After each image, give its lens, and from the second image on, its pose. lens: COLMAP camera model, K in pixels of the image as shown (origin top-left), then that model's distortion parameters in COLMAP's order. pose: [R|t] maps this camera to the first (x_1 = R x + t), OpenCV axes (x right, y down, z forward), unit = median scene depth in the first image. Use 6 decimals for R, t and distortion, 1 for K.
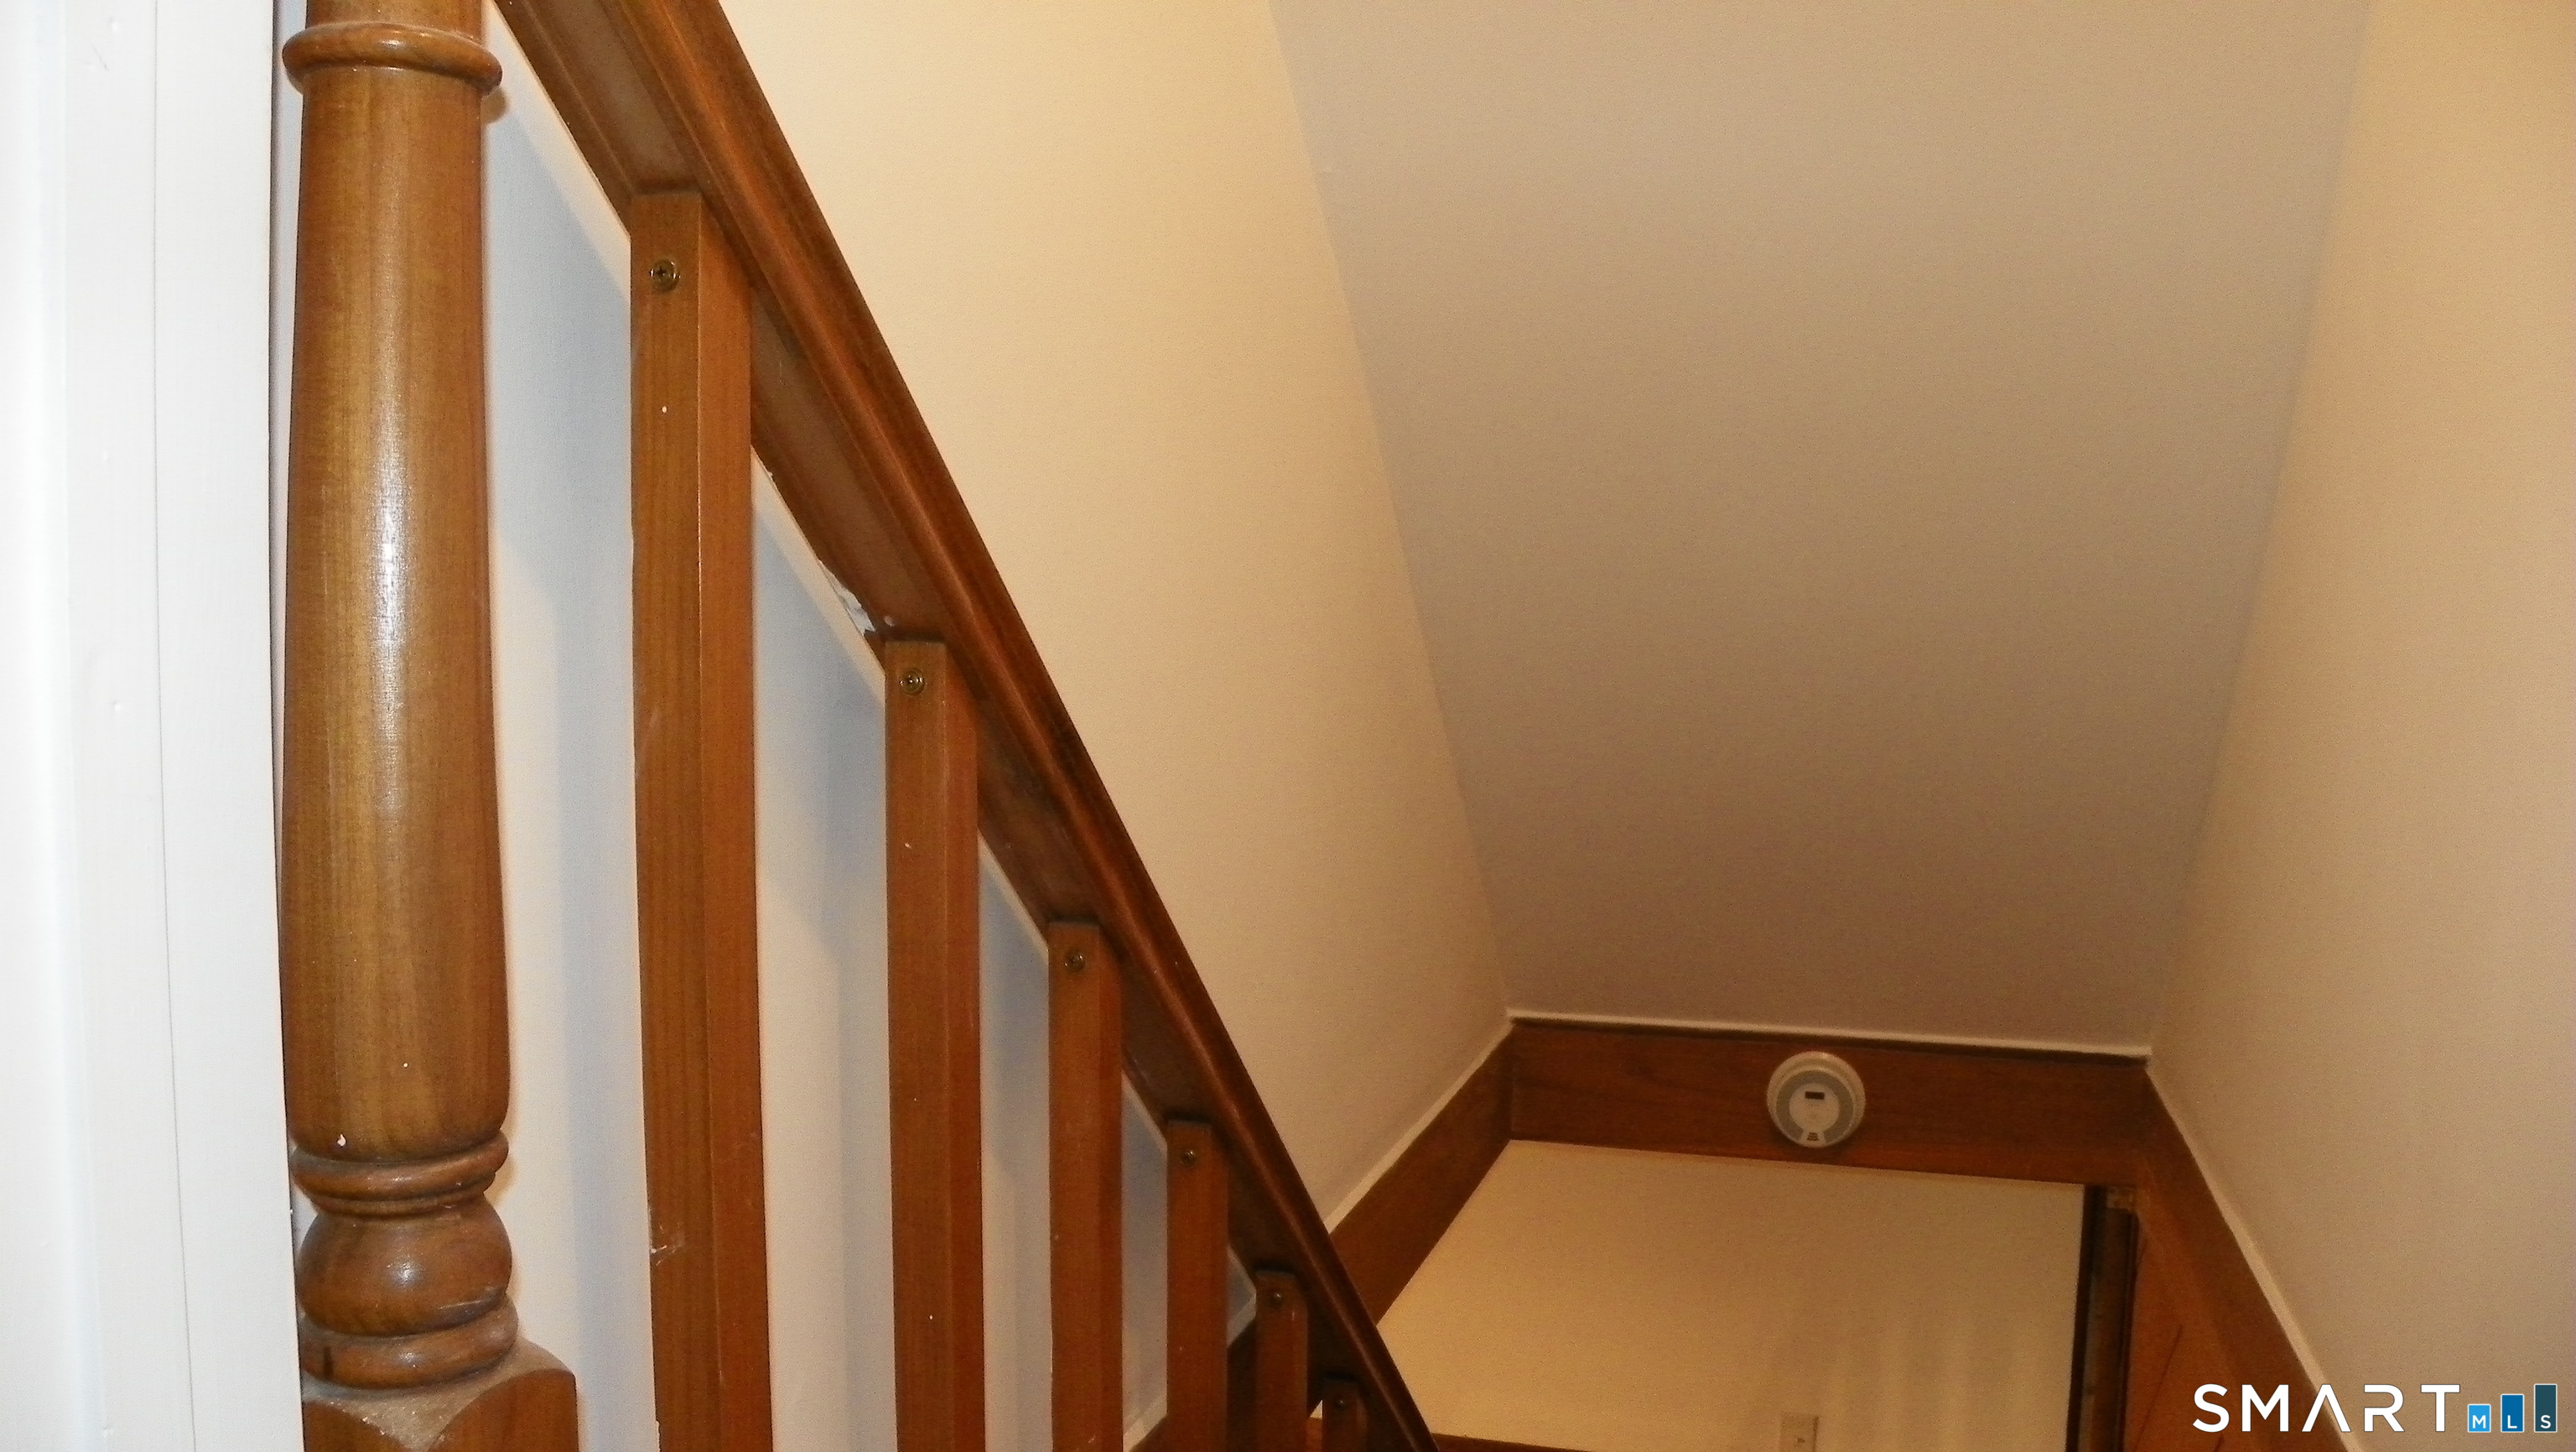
lens RADIAL K [[1969.4, 0, 1294.2], [0, 1969.4, 722.4], [0, 0, 1]] dist [-0.147343, 0.083261]
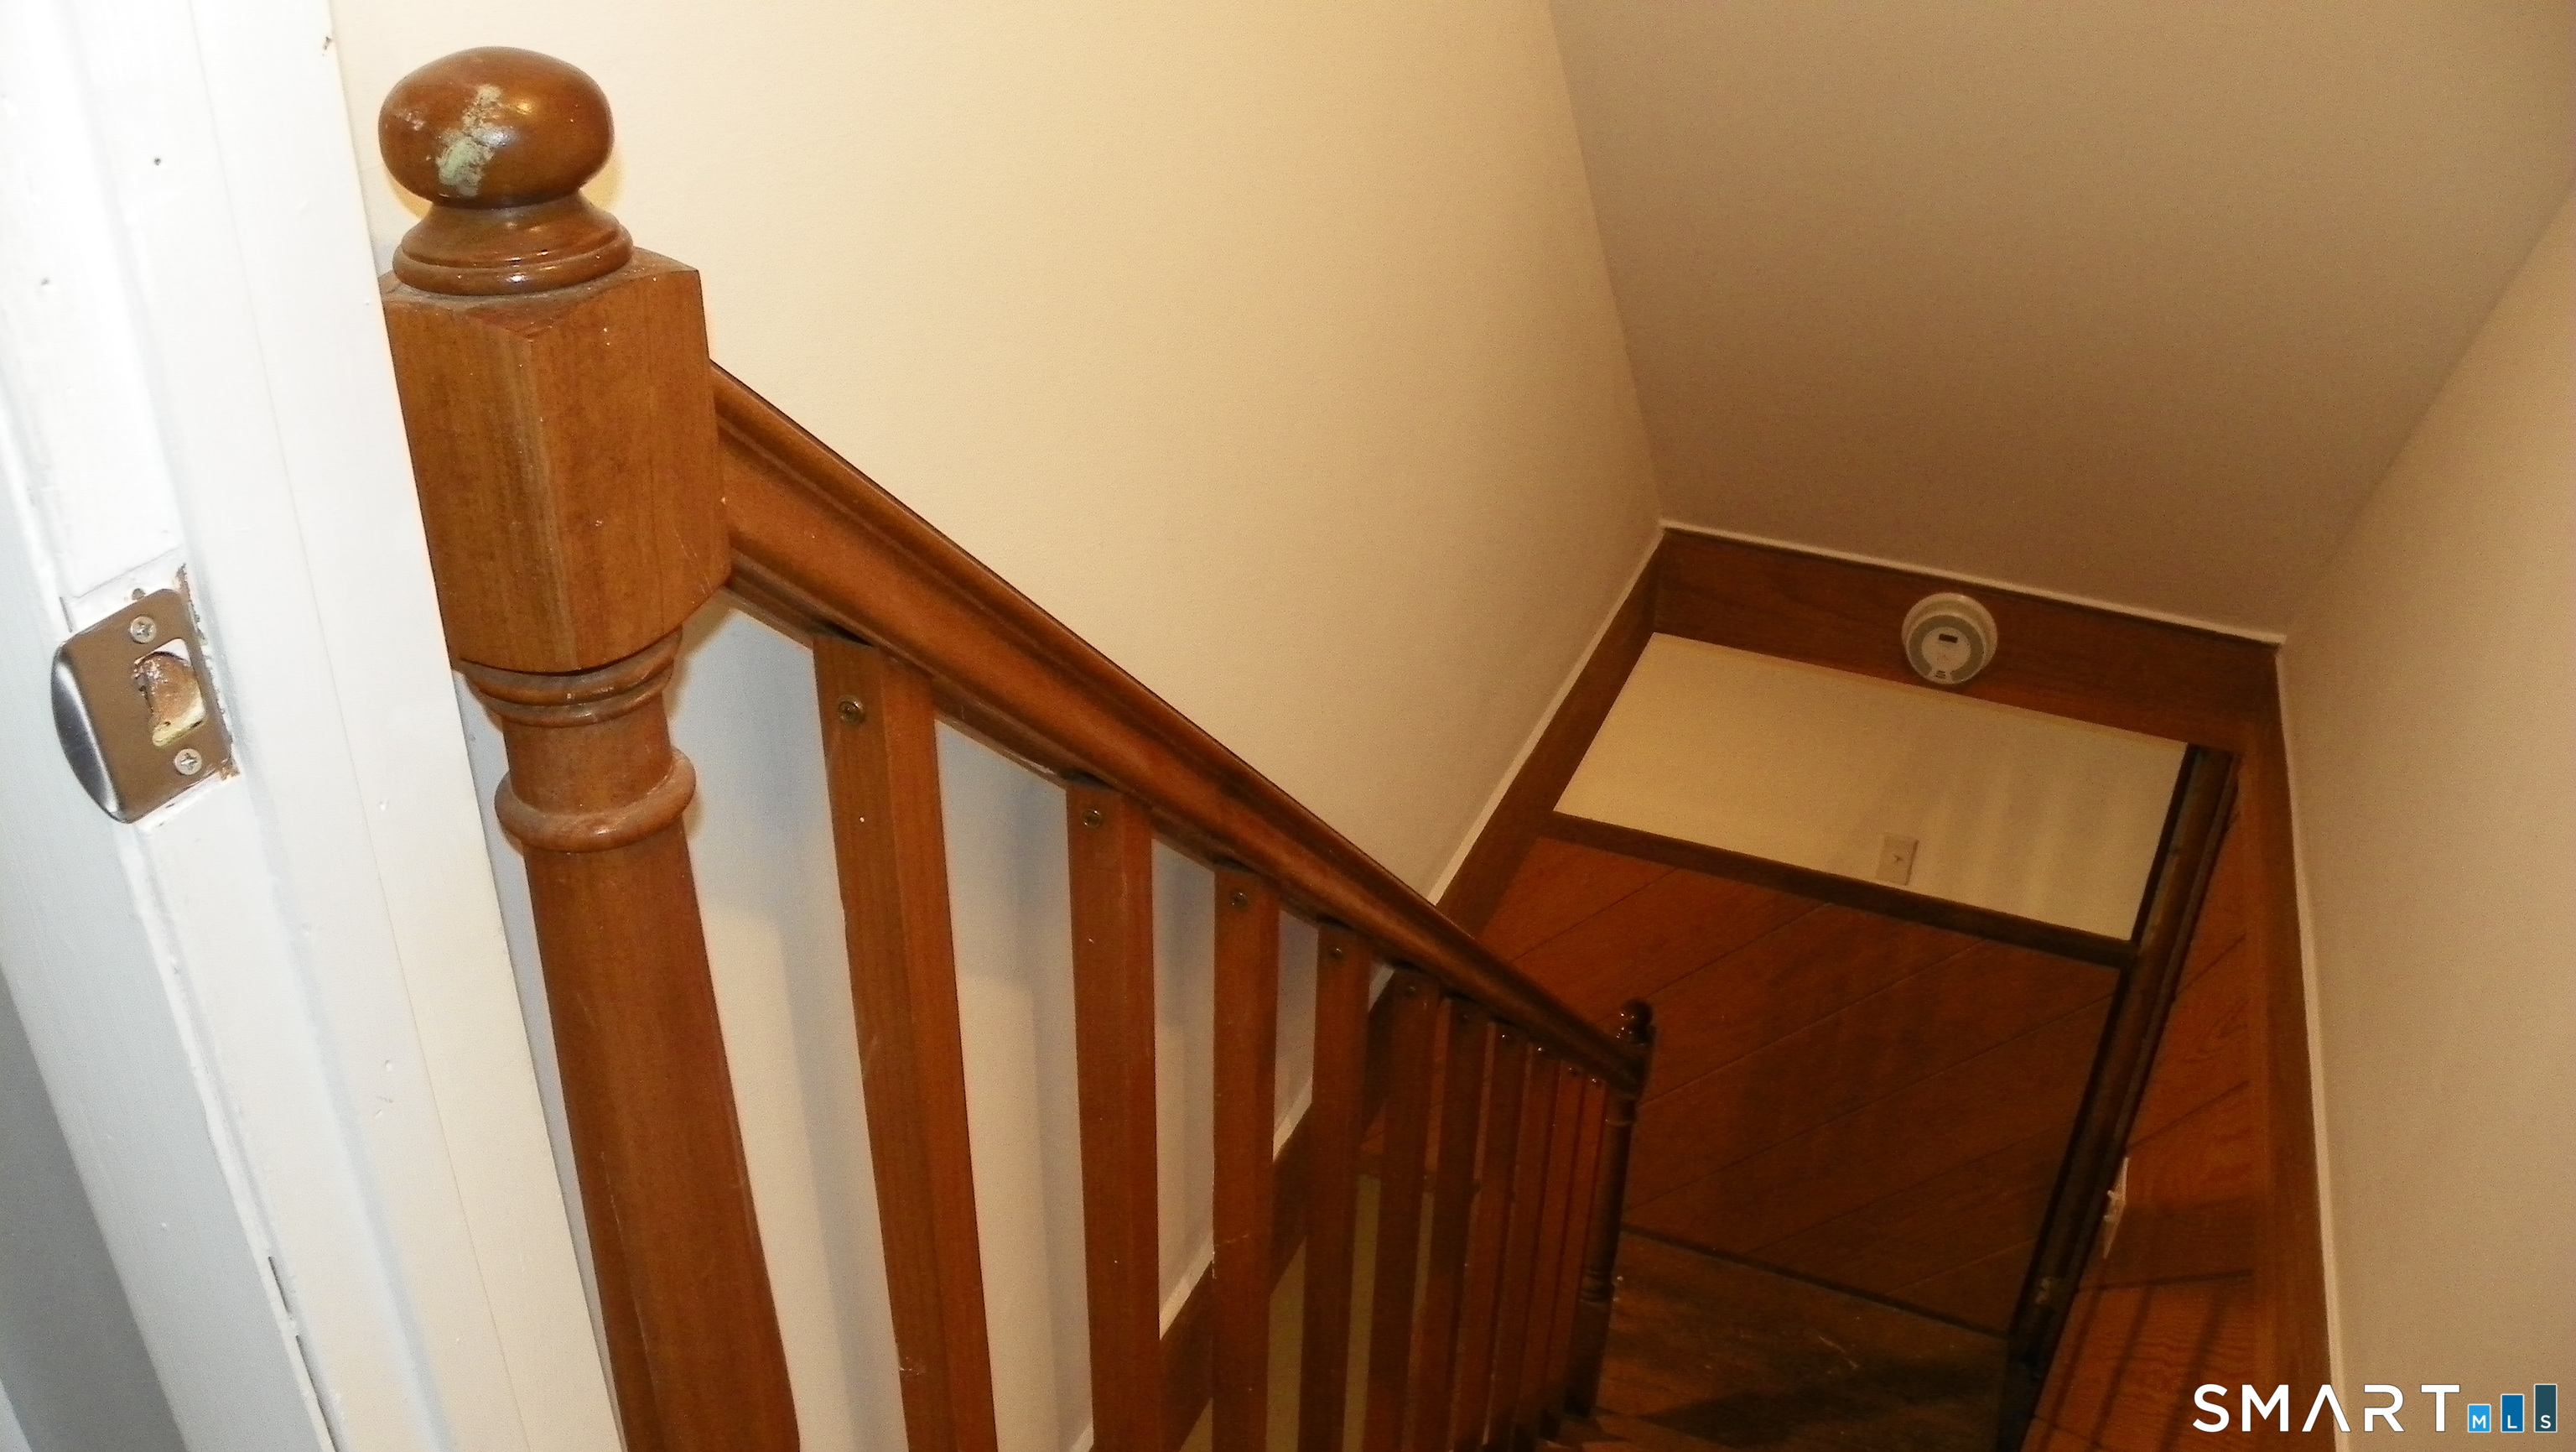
lens RADIAL K [[1969.4, 0, 1279.4], [0, 1969.4, 707.3], [0, 0, 1]] dist [-0.147343, 0.083261]
pose [[0.995247, 0.056280, -0.079472, -0.002633], [-0.016850, 0.903298, 0.428682, -0.211546], [0.095913, -0.425305, 0.899953, 0.019624]]
